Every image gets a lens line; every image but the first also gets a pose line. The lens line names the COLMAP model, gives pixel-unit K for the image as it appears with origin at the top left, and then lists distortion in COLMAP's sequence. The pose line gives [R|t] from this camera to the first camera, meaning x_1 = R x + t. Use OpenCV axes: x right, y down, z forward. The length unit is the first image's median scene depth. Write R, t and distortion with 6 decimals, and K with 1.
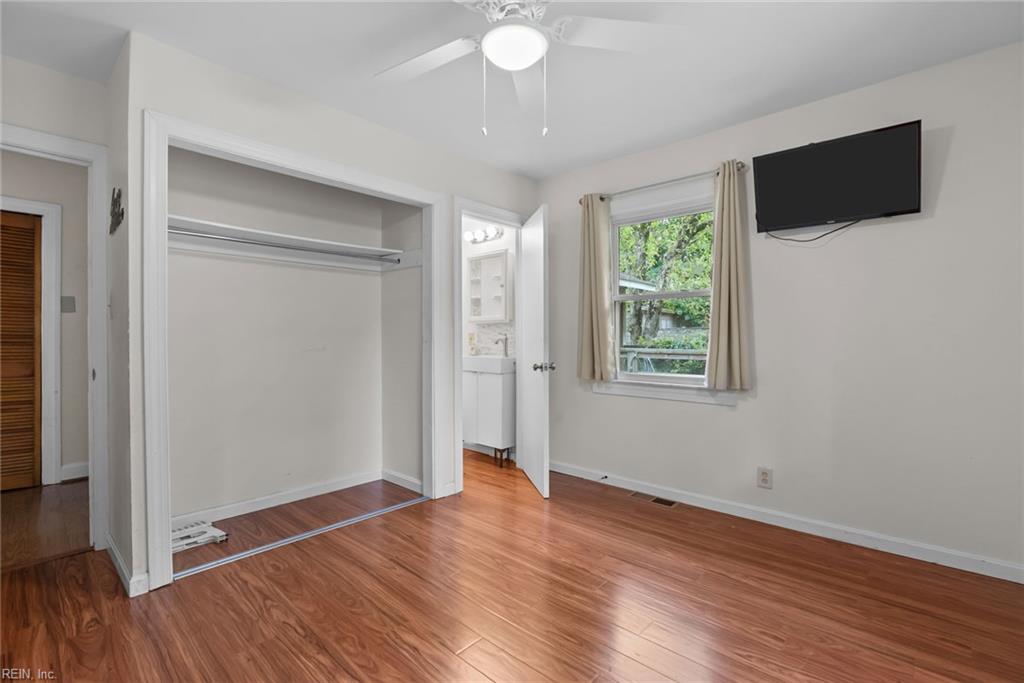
lens RADIAL K [[468.2, 0, 512.2], [0, 468.2, 324.0], [0, 0, 1]] dist [-0.010092, 0.000324]
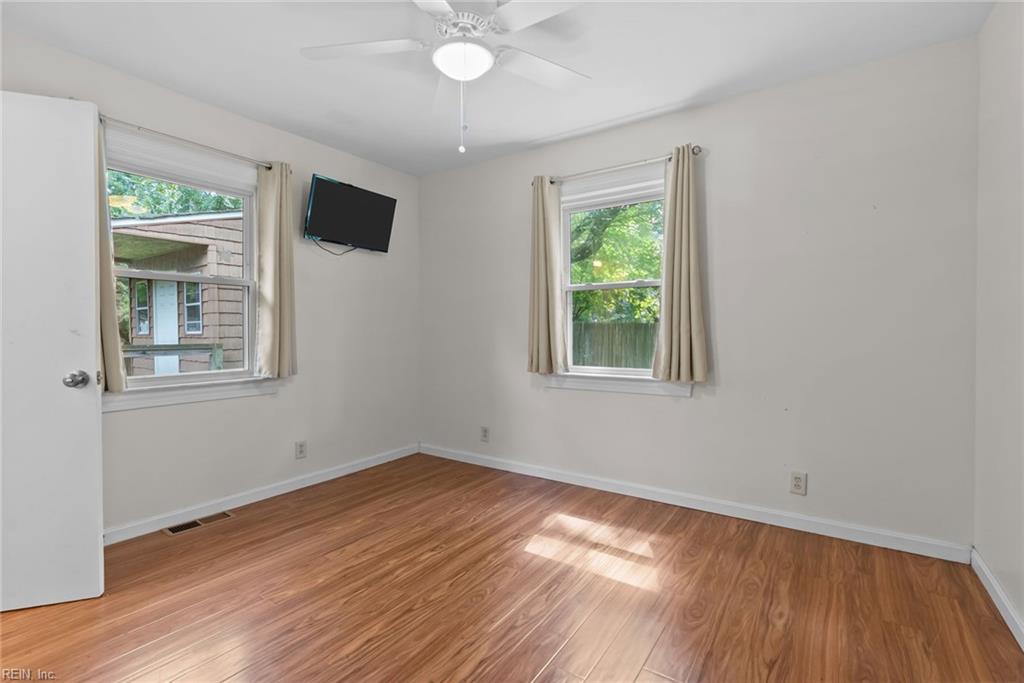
lens RADIAL K [[468.2, 0, 512.2], [0, 468.2, 324.0], [0, 0, 1]] dist [-0.010092, 0.000324]
pose [[-0.144567, 0.009278, 0.989451, -0.697198], [-0.027602, 0.999529, -0.013405, 0.018581], [-0.989110, -0.029249, -0.144243, 0.664730]]
